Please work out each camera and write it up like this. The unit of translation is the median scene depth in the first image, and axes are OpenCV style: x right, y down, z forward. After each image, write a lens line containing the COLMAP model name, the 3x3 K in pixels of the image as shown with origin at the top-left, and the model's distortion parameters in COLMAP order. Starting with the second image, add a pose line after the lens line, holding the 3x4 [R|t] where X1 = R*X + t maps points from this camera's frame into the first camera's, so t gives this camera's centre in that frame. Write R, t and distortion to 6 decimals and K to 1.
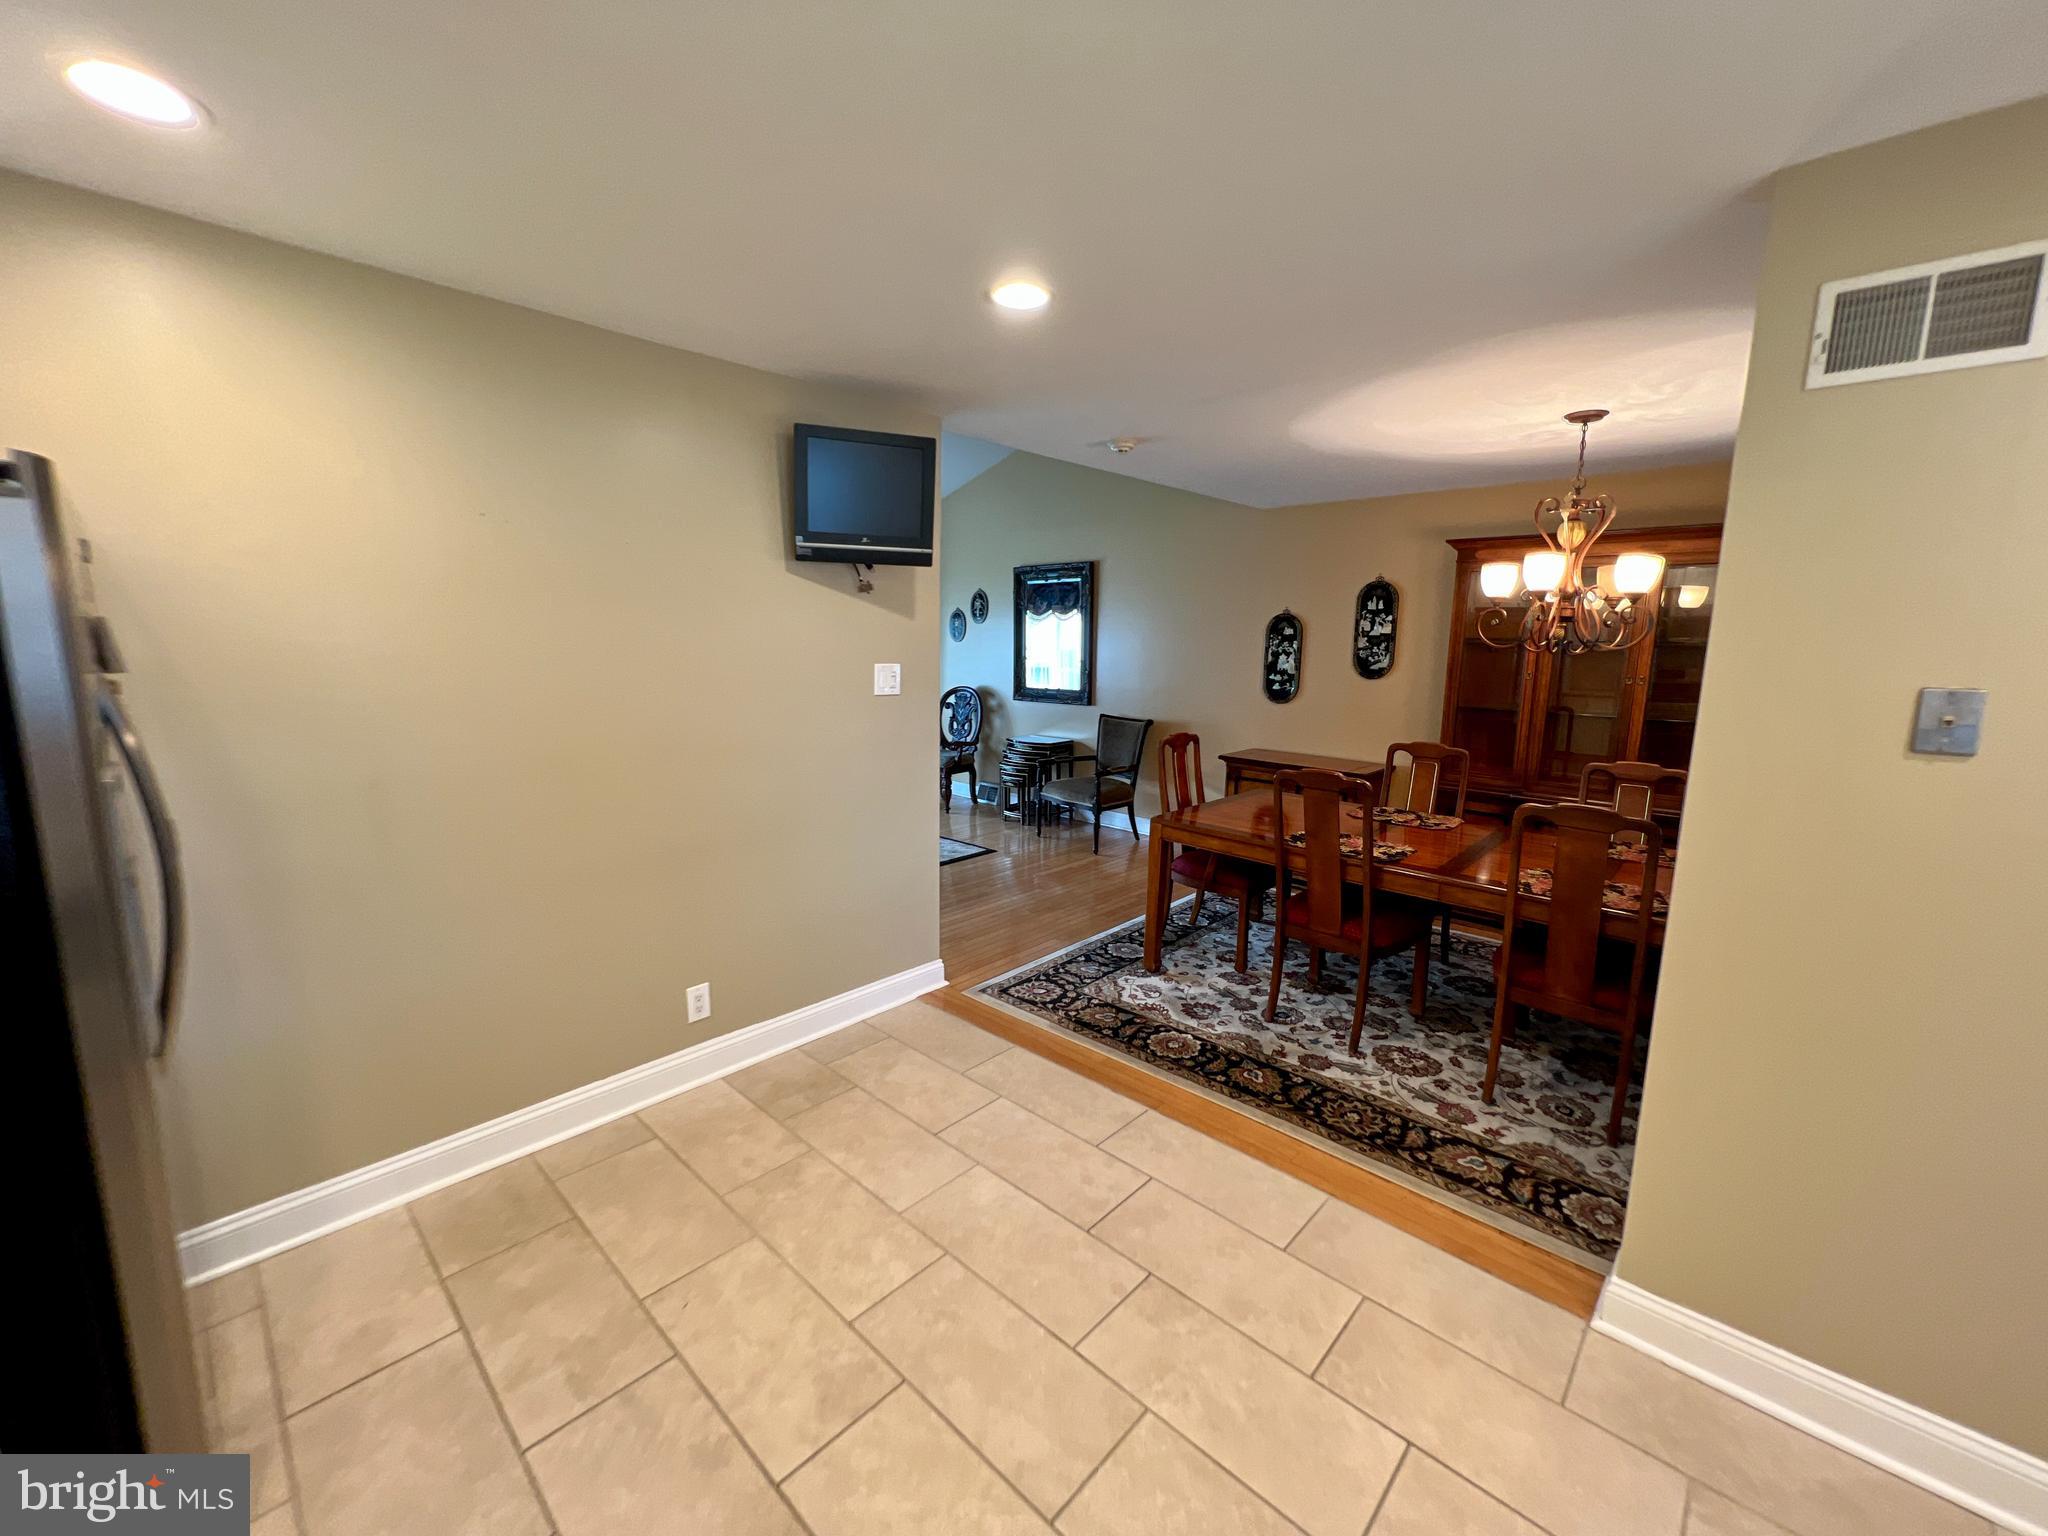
lens RADIAL K [[817.9, 0, 1012.8], [0, 817.9, 766.8], [0, 0, 1]] dist [-0.002958, 0.001123]
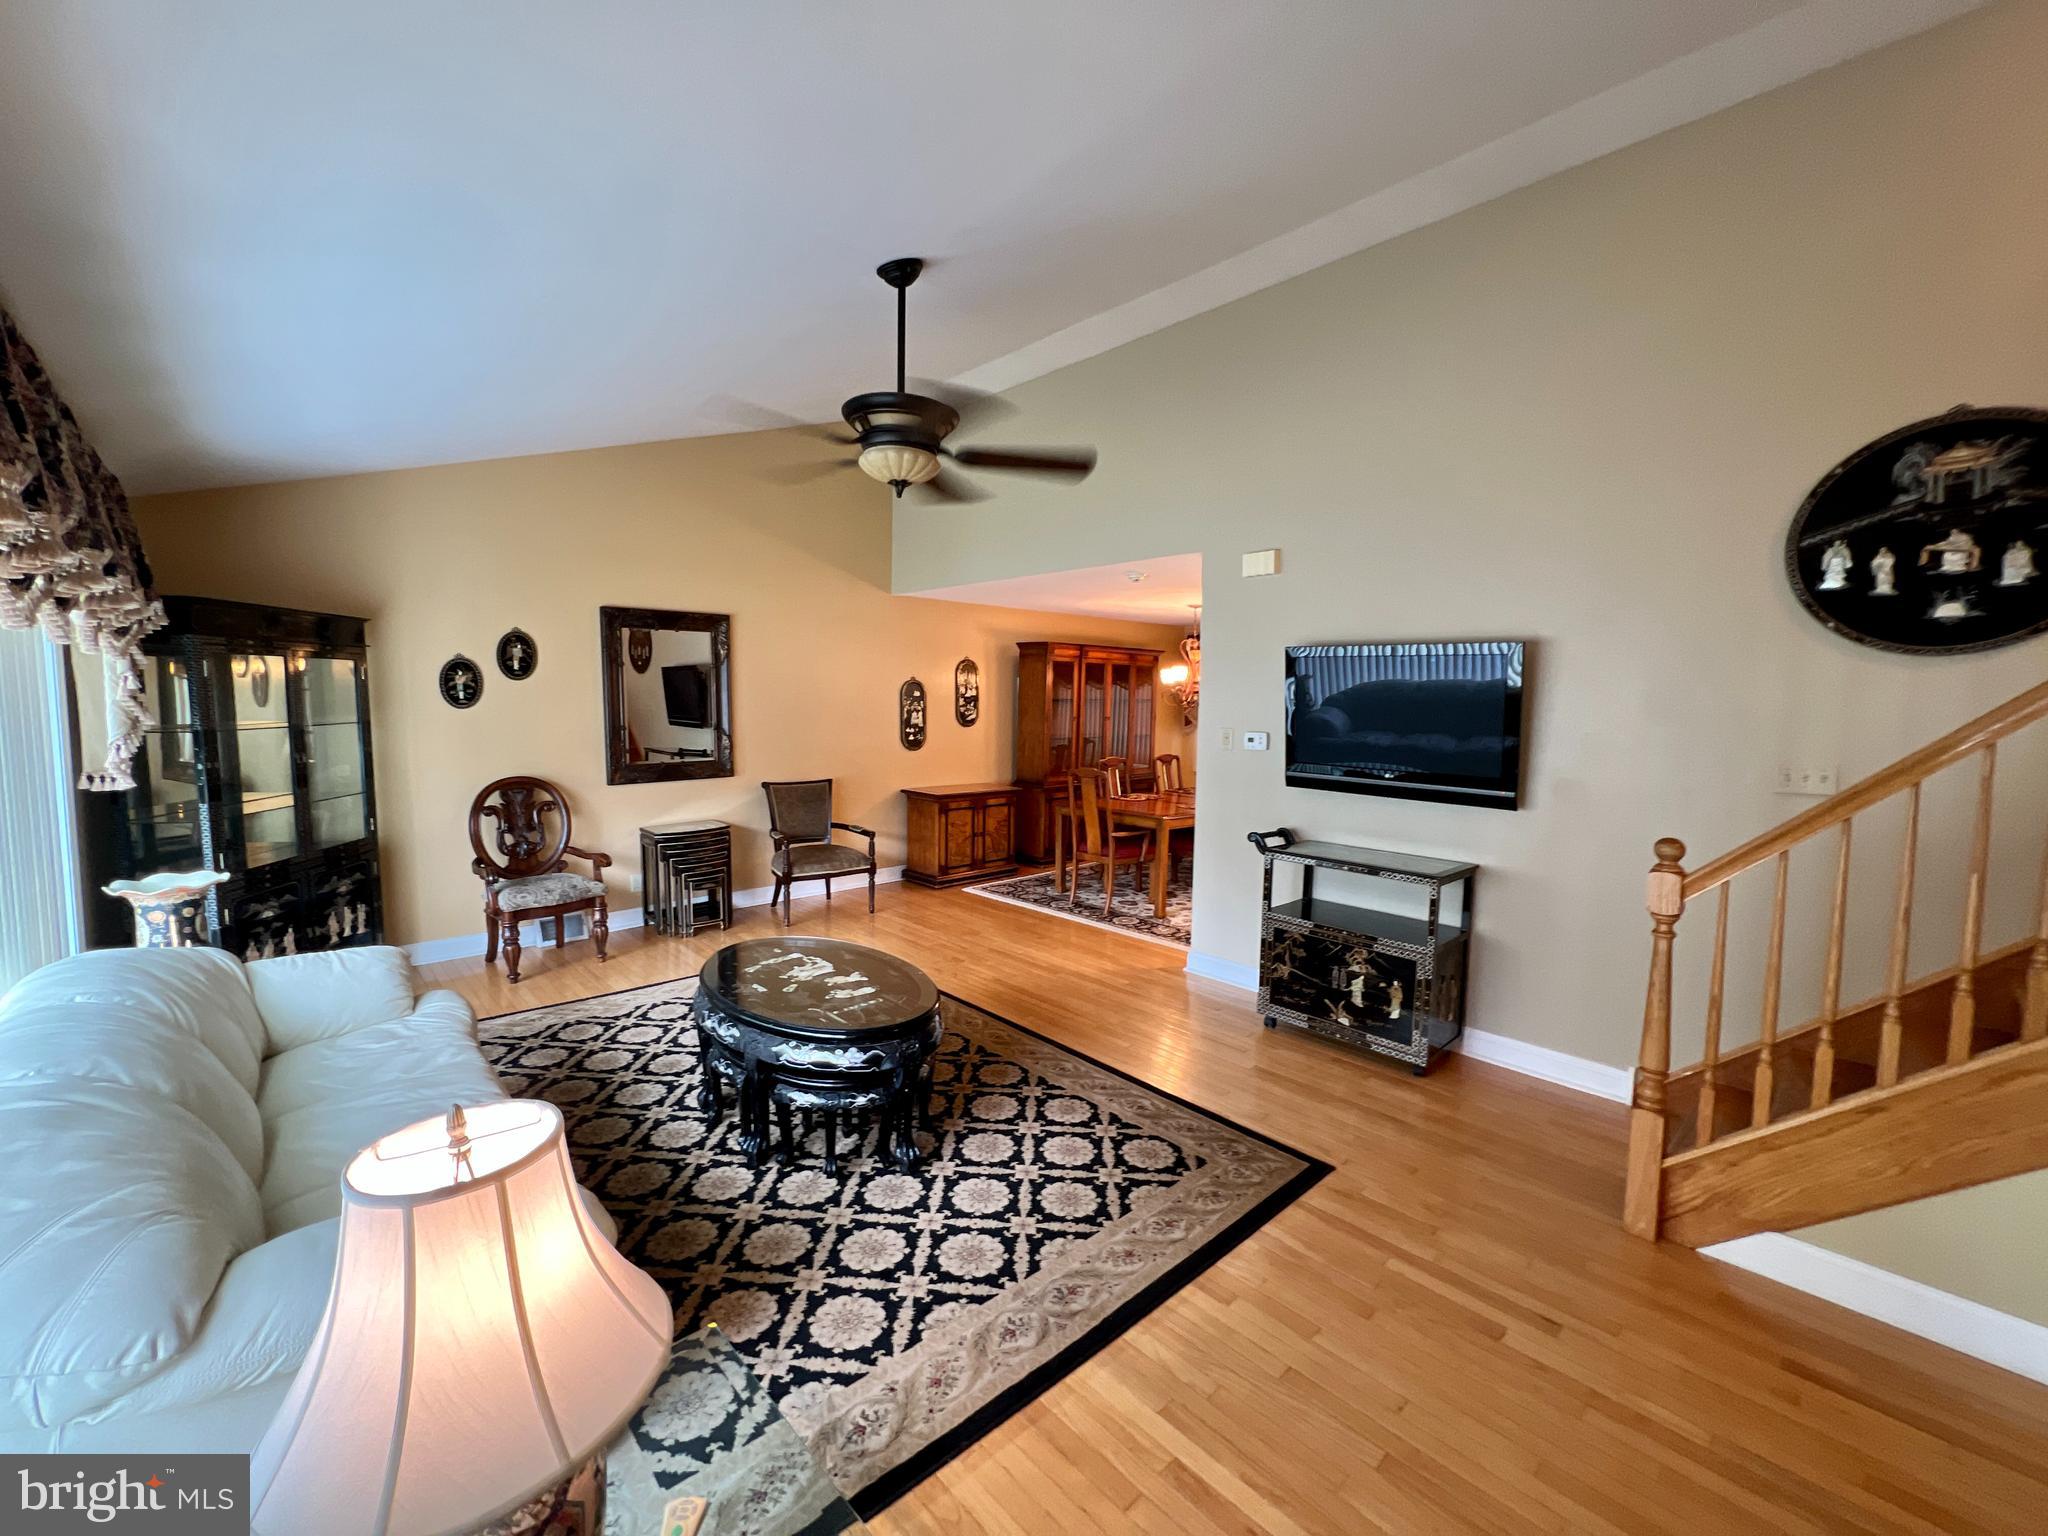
lens RADIAL K [[817.9, 0, 1018.2], [0, 817.9, 762.8], [0, 0, 1]] dist [-0.002958, 0.001123]
pose [[0.051571, -0.095301, 0.994112, -0.995305], [0.146536, 0.985384, 0.086863, -0.157045], [-0.987860, 0.141194, 0.064782, 0.828145]]
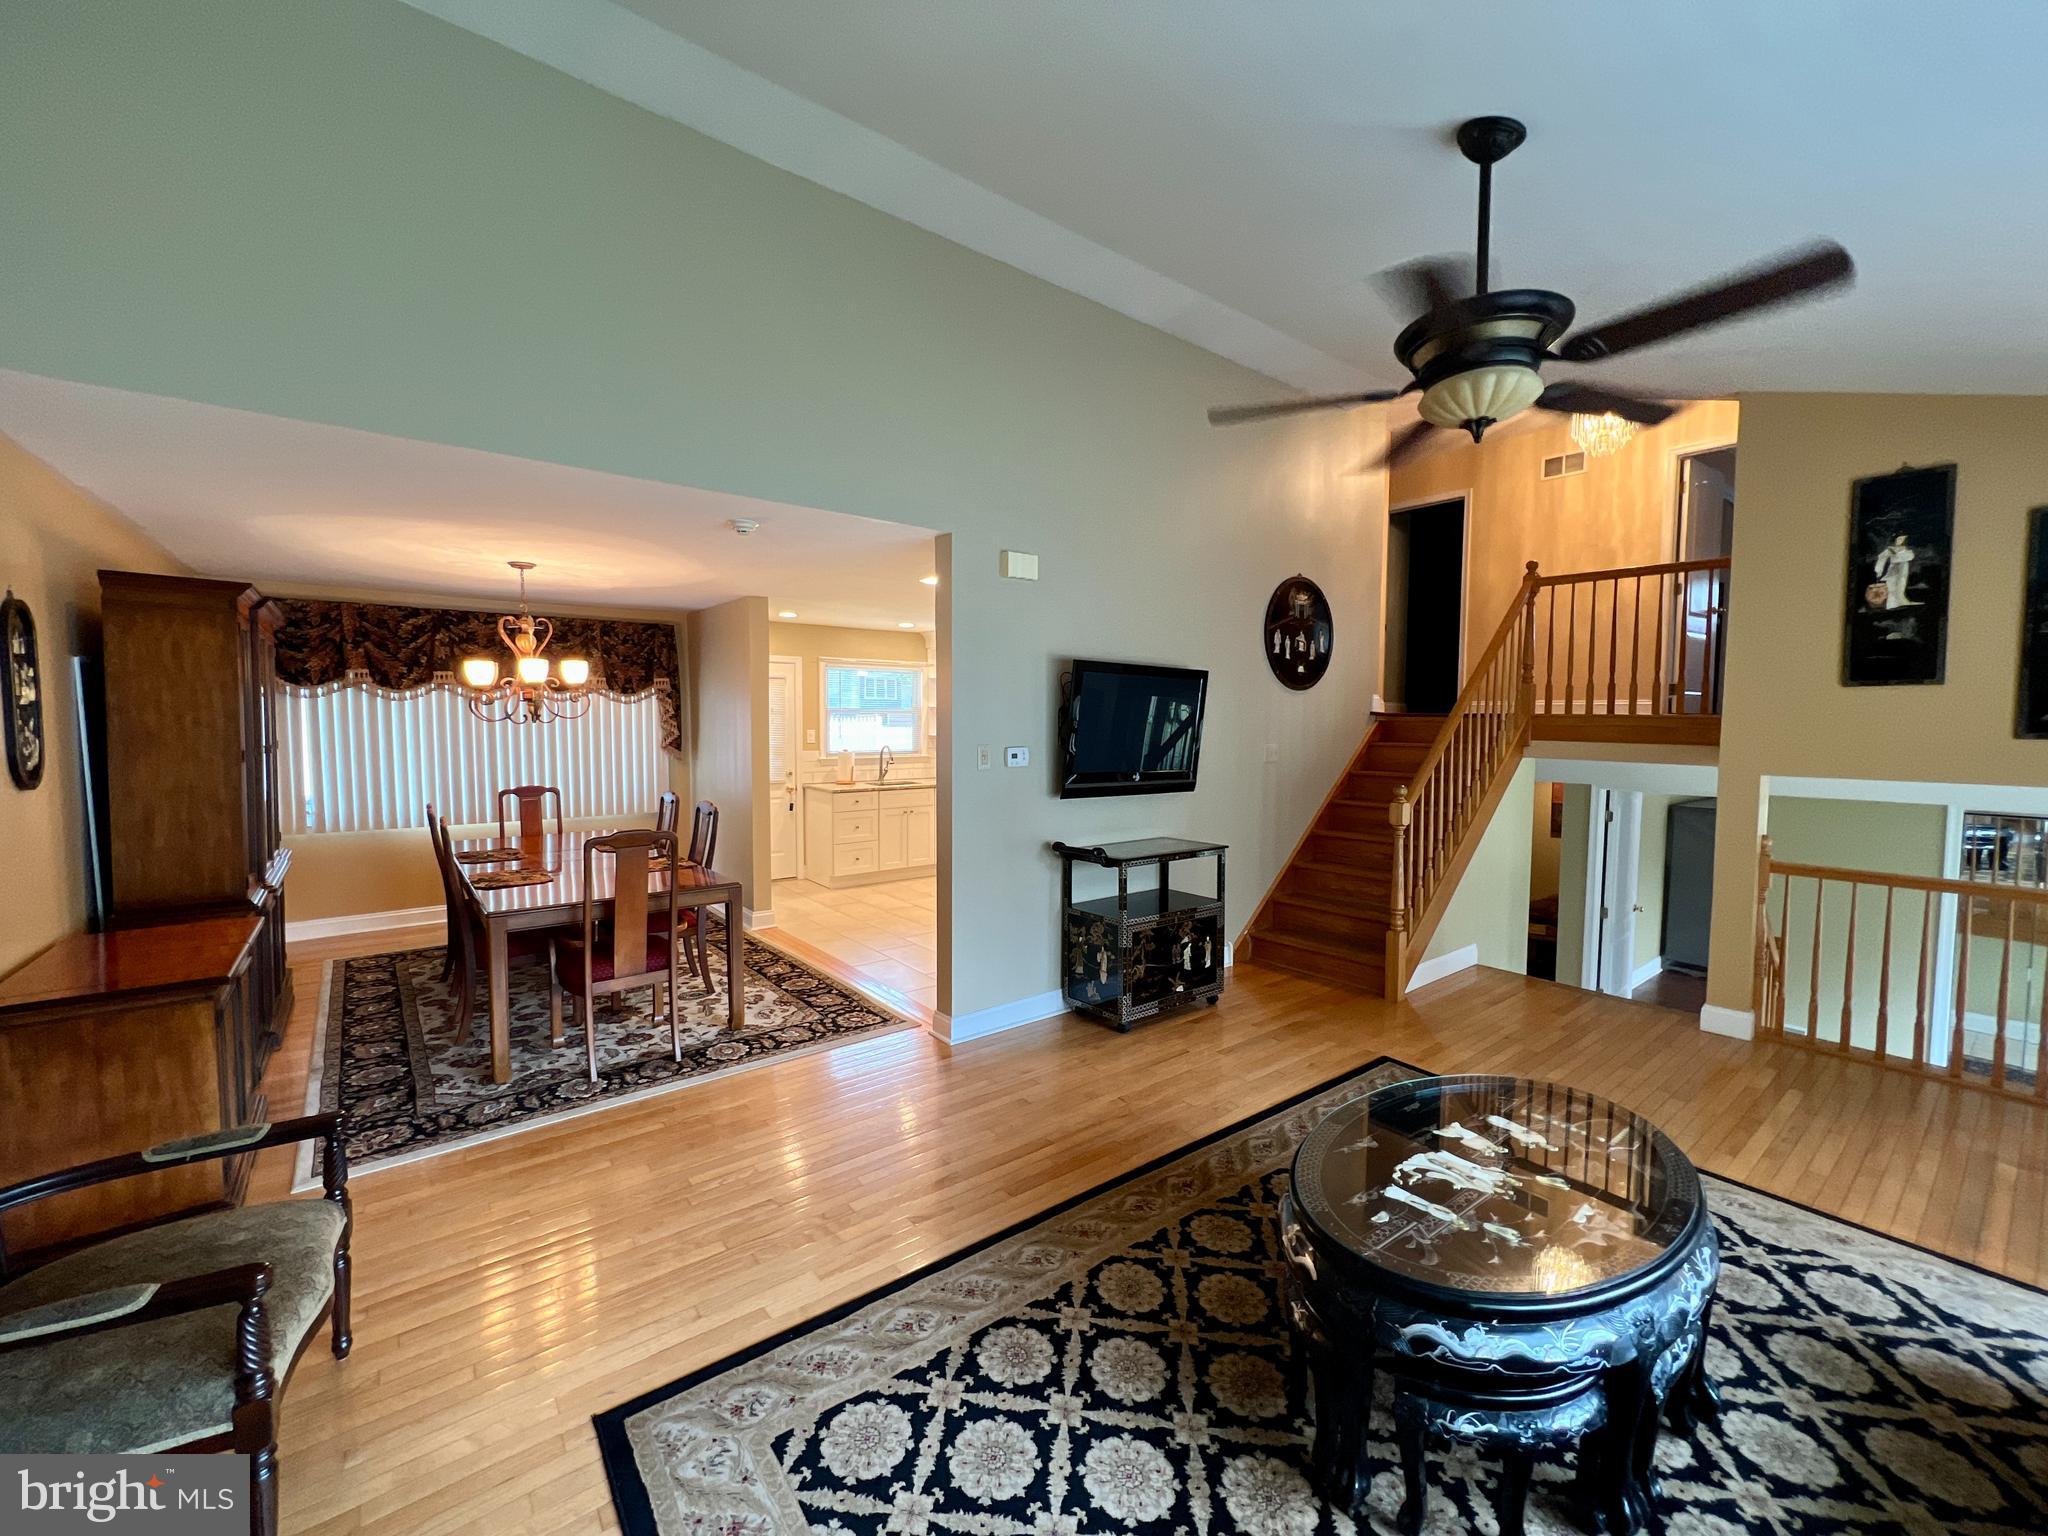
lens RADIAL K [[817.9, 0, 1014.1], [0, 817.9, 762.0], [0, 0, 1]] dist [-0.002958, 0.001123]
pose [[-0.988985, -0.029140, 0.145121, -0.243102], [0.002334, 0.977239, 0.212128, -0.231143], [-0.147999, 0.210130, -0.966407, 1.399339]]
